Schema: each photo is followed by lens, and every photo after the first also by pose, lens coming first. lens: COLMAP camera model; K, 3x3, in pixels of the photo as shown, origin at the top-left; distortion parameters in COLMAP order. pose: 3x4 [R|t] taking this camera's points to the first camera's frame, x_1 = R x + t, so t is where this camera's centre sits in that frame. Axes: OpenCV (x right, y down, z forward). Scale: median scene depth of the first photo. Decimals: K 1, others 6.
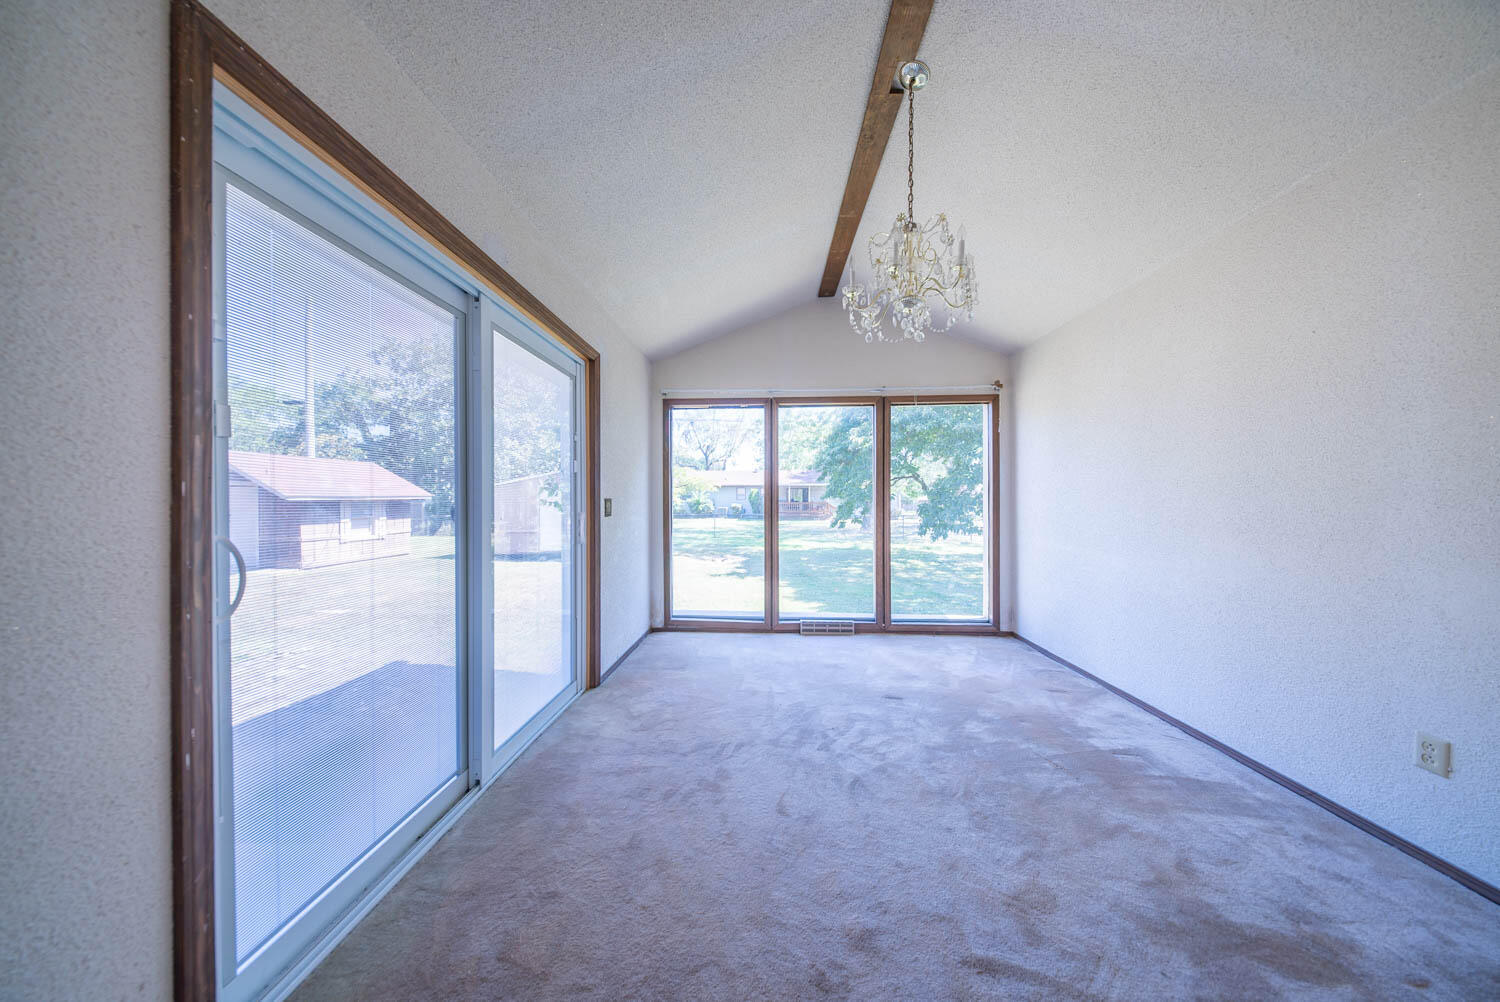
lens RADIAL K [[440.5, 0, 744.8], [0, 440.5, 502.9], [0, 0, 1]] dist [-0.001890, -0.000291]
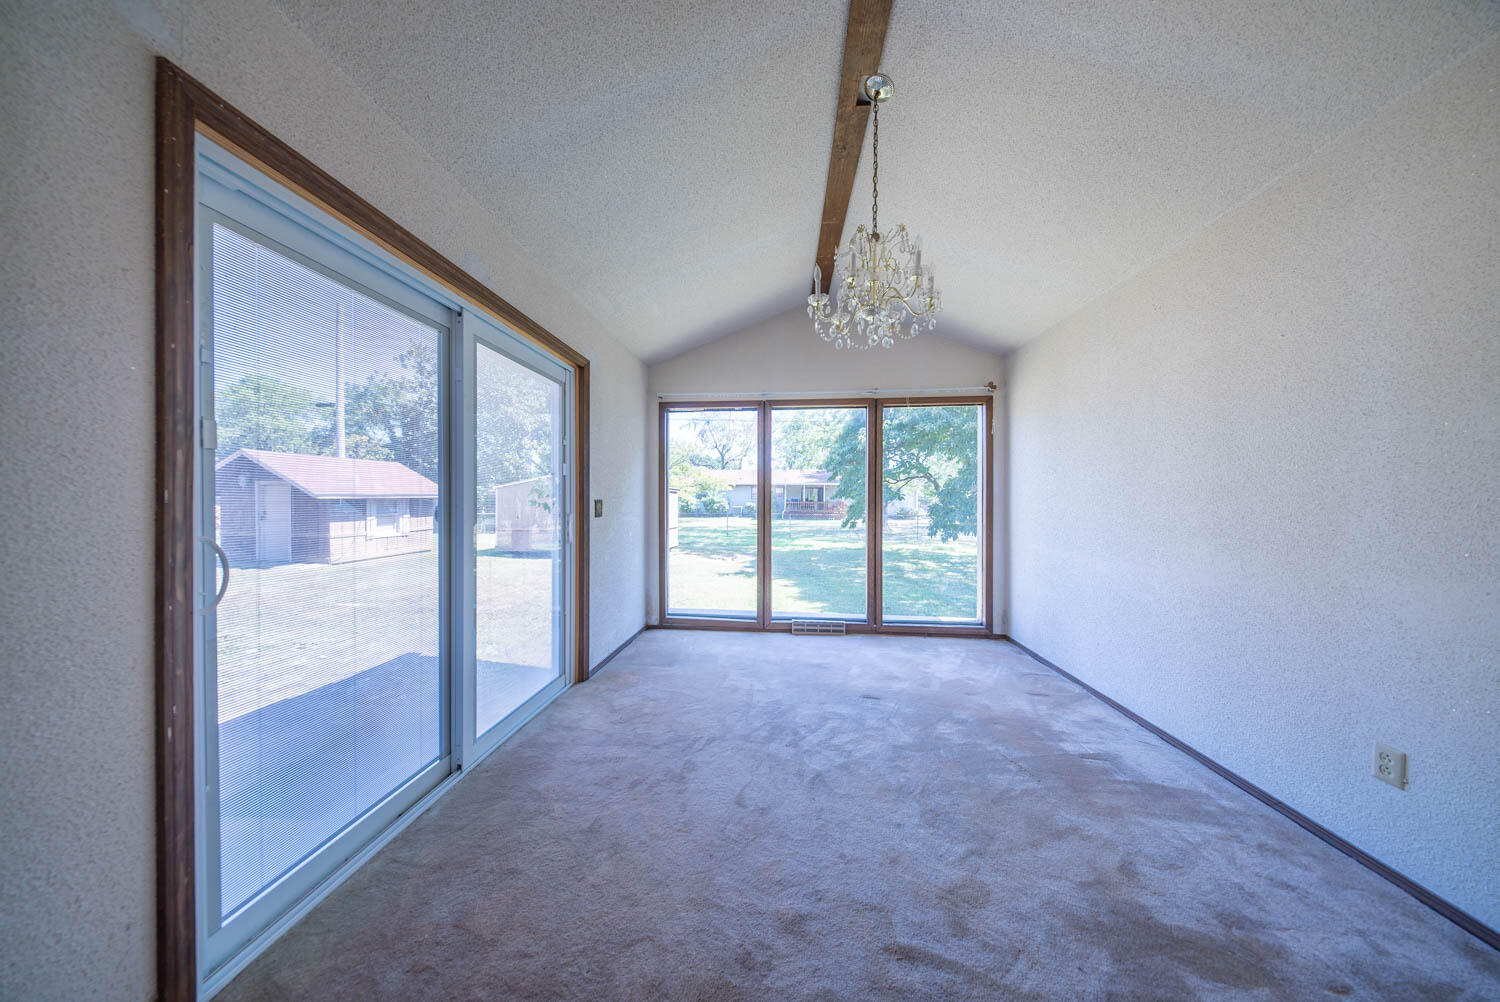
lens RADIAL K [[440.5, 0, 743.6], [0, 440.5, 502.4], [0, 0, 1]] dist [-0.001890, -0.000291]
pose [[0.999098, 0.003727, -0.042303, 0.101704], [-0.003682, 0.999993, 0.001126, -0.008626], [0.042307, -0.000969, 0.999104, -0.029899]]
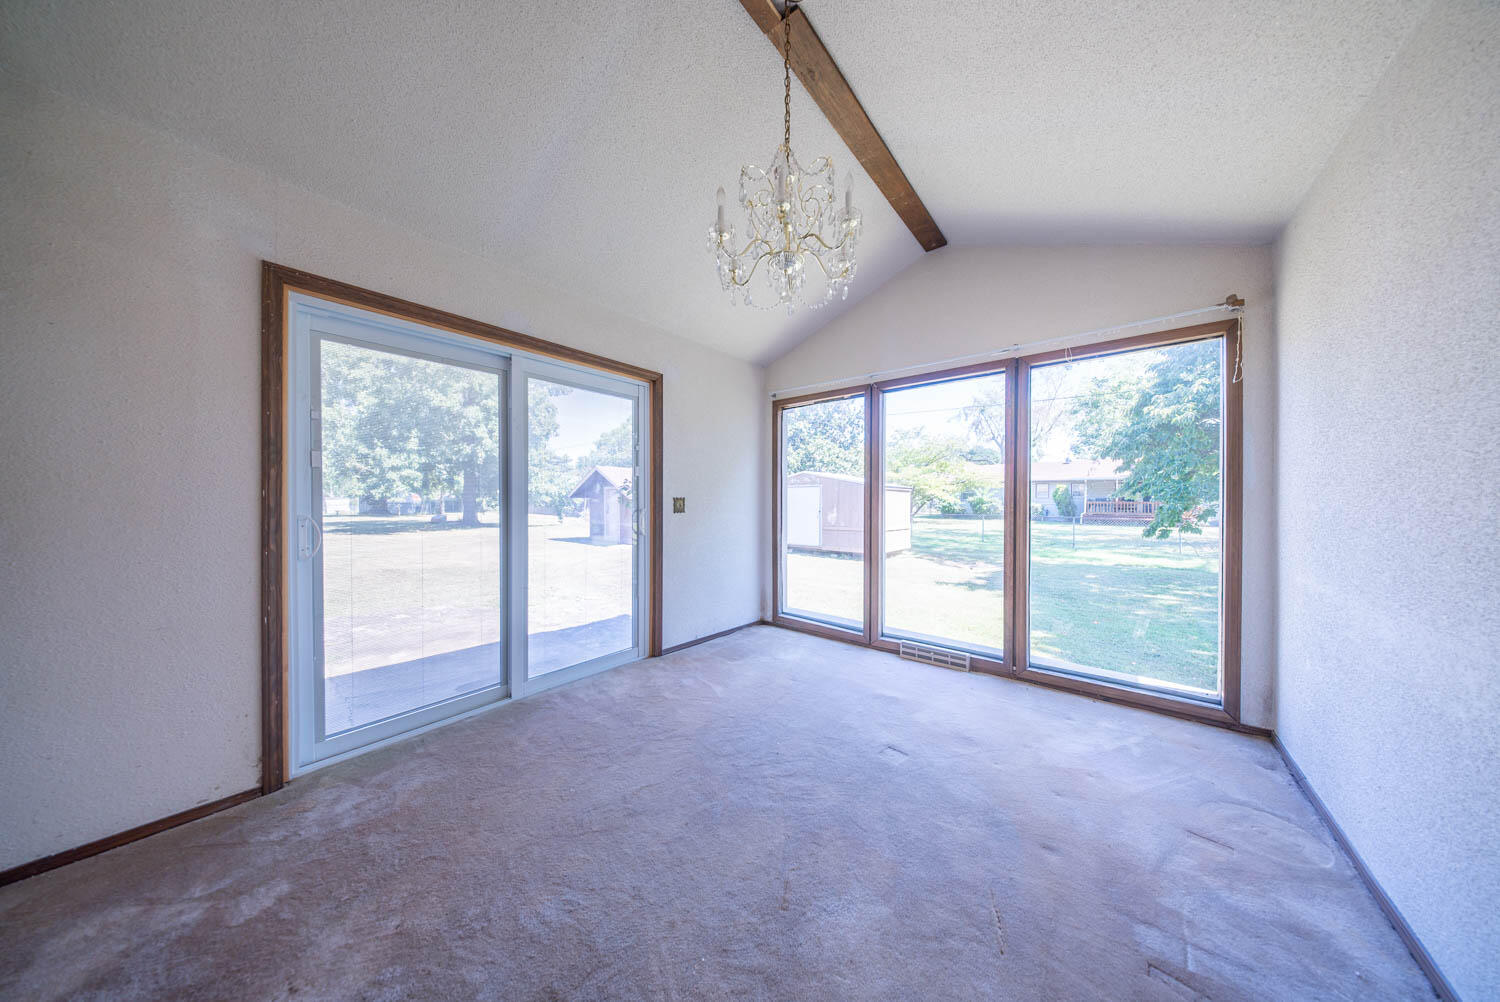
lens RADIAL K [[440.5, 0, 749.3], [0, 440.5, 503.6], [0, 0, 1]] dist [-0.001890, -0.000291]
pose [[0.803184, 0.006417, -0.595696, 0.706783], [-0.003729, 0.999977, 0.005744, -0.002232], [0.595719, -0.002393, 0.803190, 0.253350]]
